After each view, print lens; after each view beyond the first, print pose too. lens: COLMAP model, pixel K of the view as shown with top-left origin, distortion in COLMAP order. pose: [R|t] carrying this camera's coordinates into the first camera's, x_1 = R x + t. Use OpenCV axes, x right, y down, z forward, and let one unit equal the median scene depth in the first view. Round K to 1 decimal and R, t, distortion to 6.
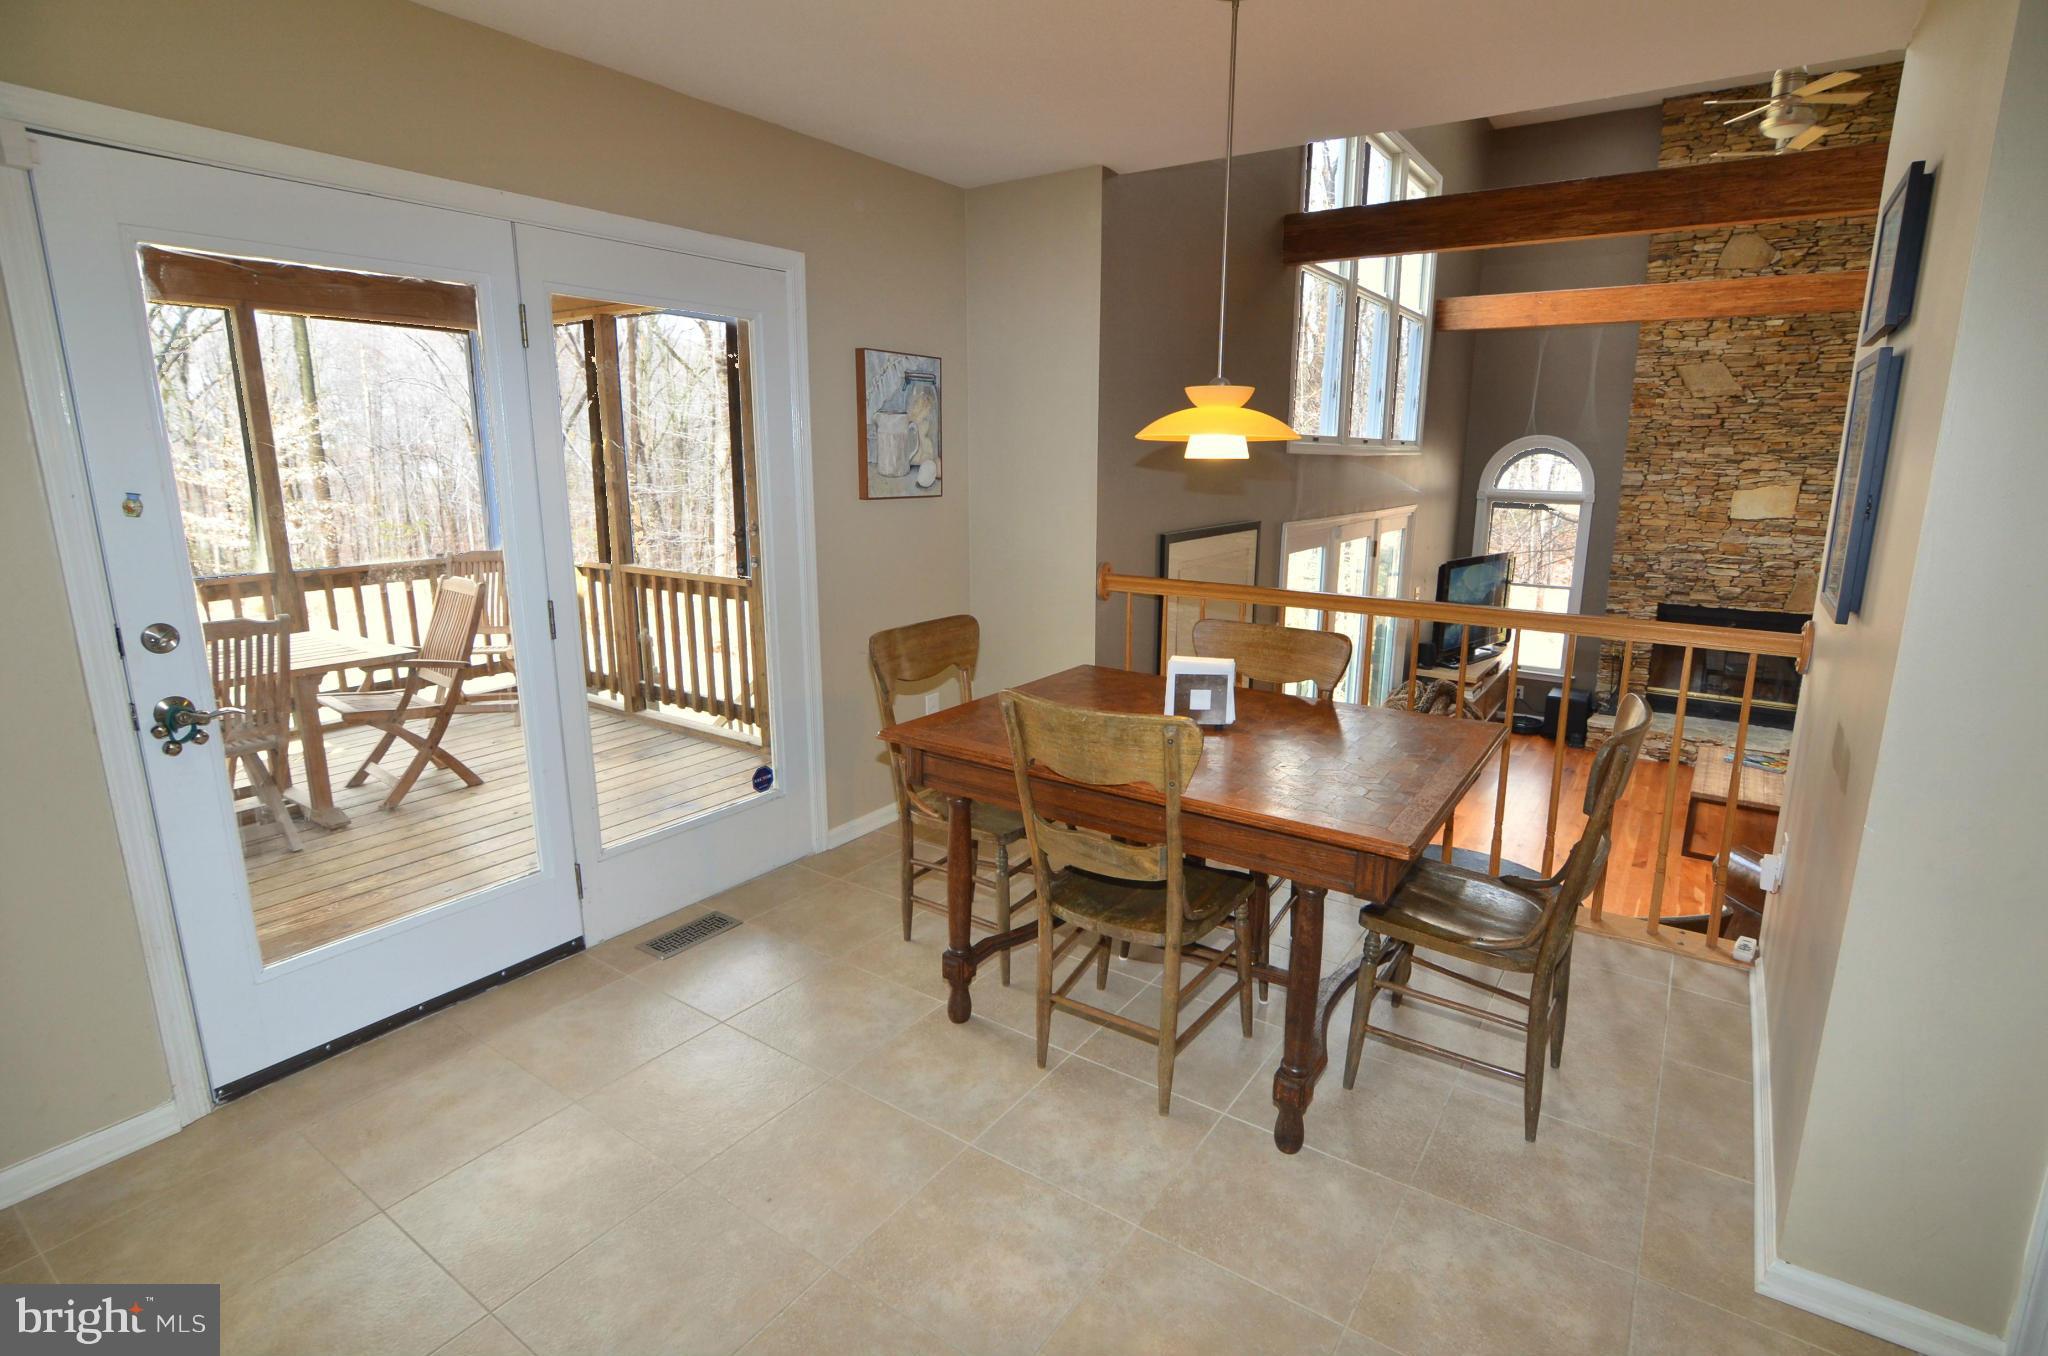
lens RADIAL K [[988.2, 0, 1034.4], [0, 988.2, 664.6], [0, 0, 1]] dist [-0.019654, 0.001909]
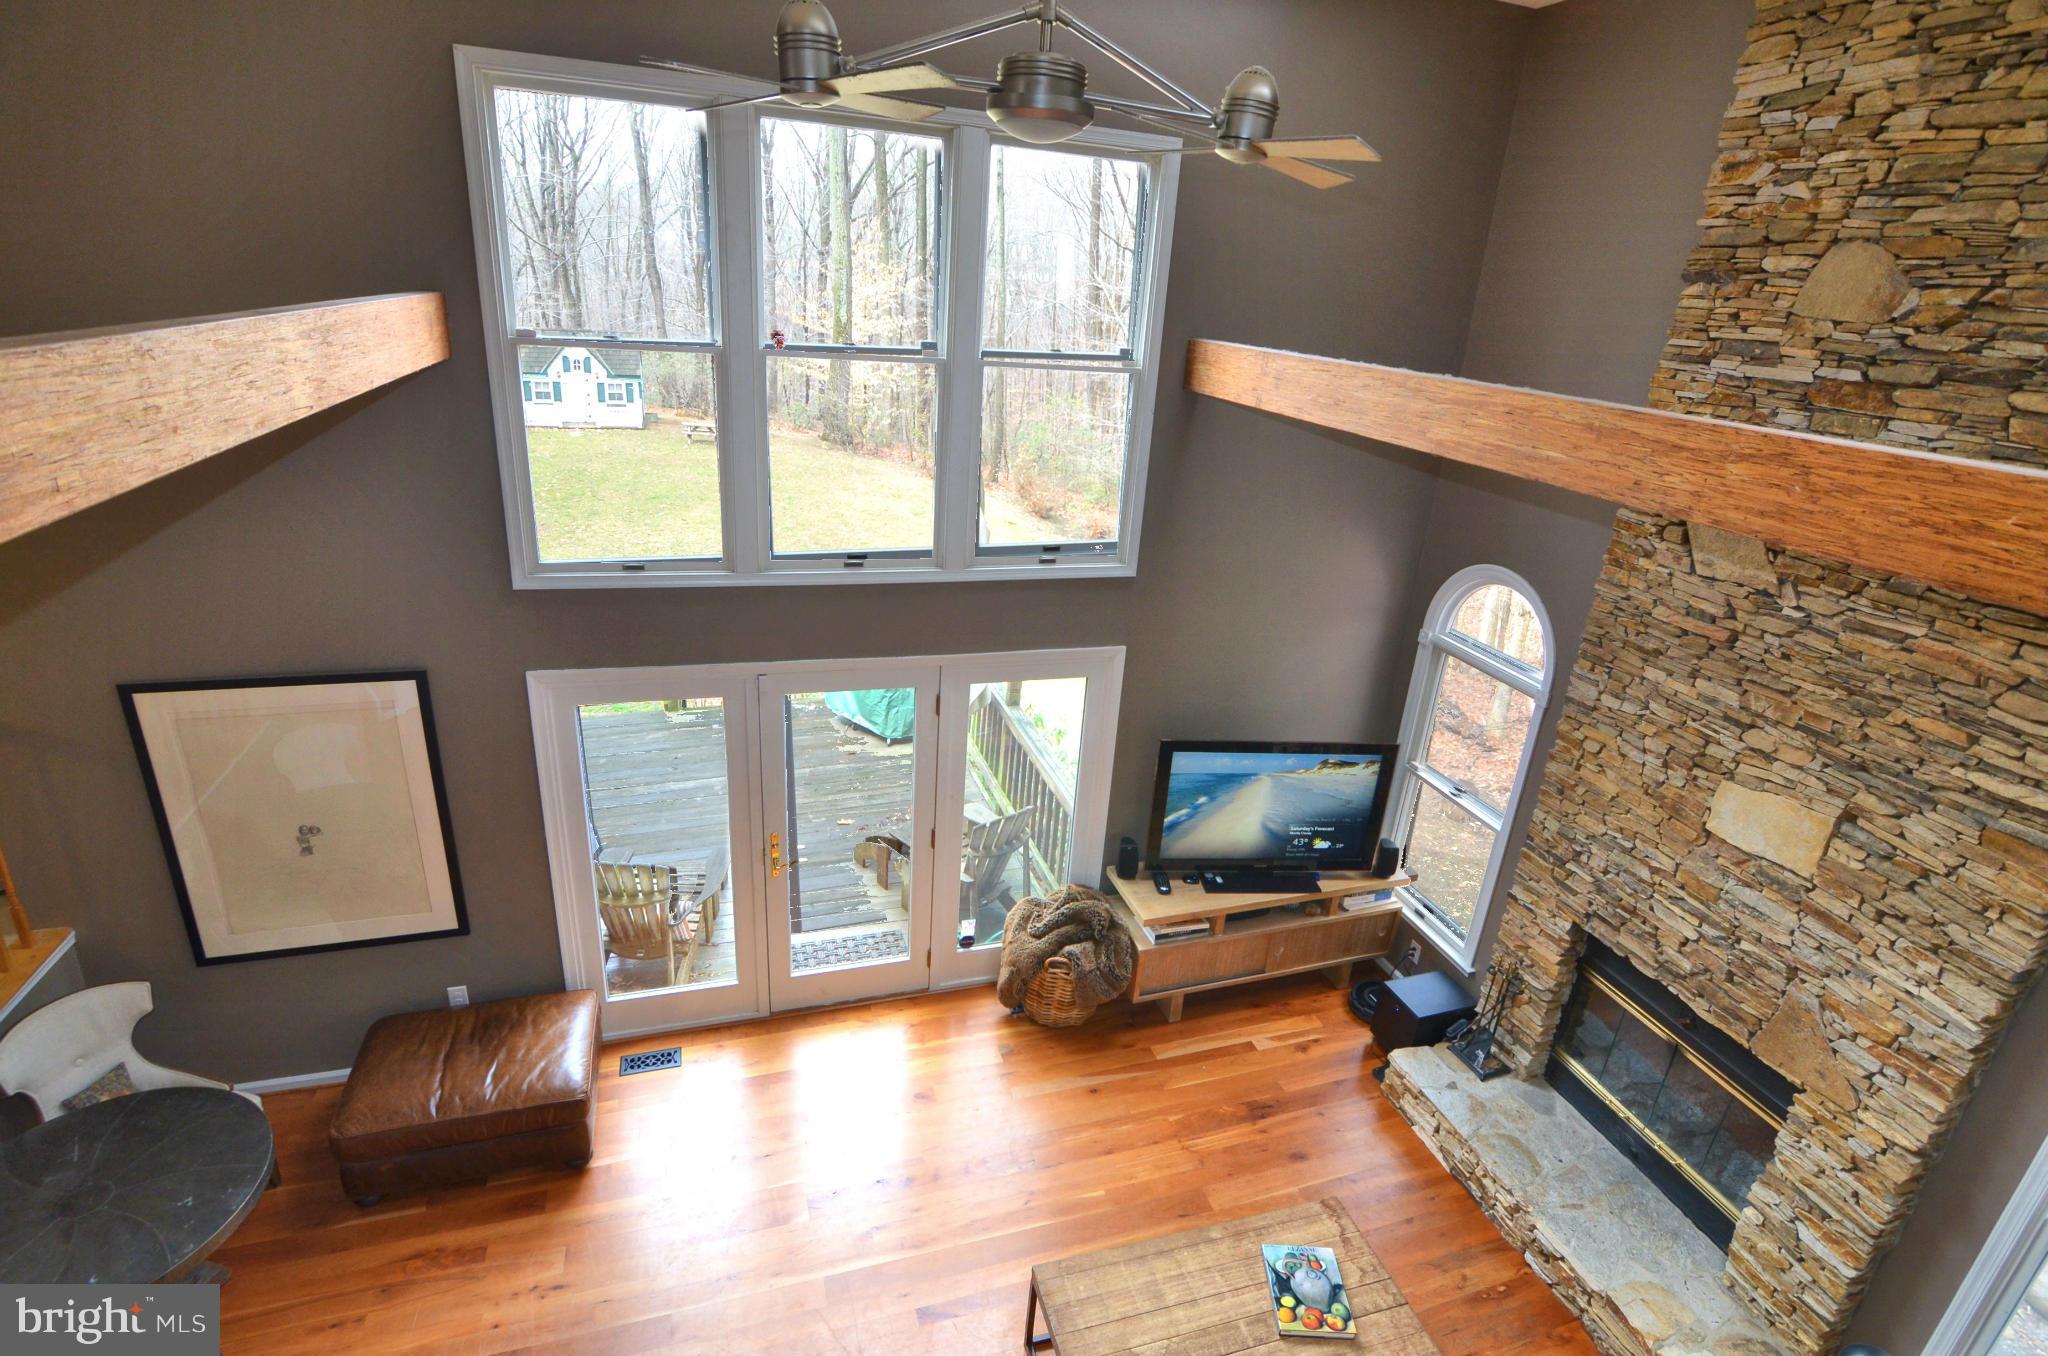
lens RADIAL K [[988.2, 0, 1031.4], [0, 988.2, 668.9], [0, 0, 1]] dist [-0.019654, 0.001909]
pose [[0.793647, 0.264746, -0.547753, 0.695484], [-0.192783, 0.963391, 0.186311, -0.255848], [0.577026, -0.042268, 0.815631, 0.404834]]
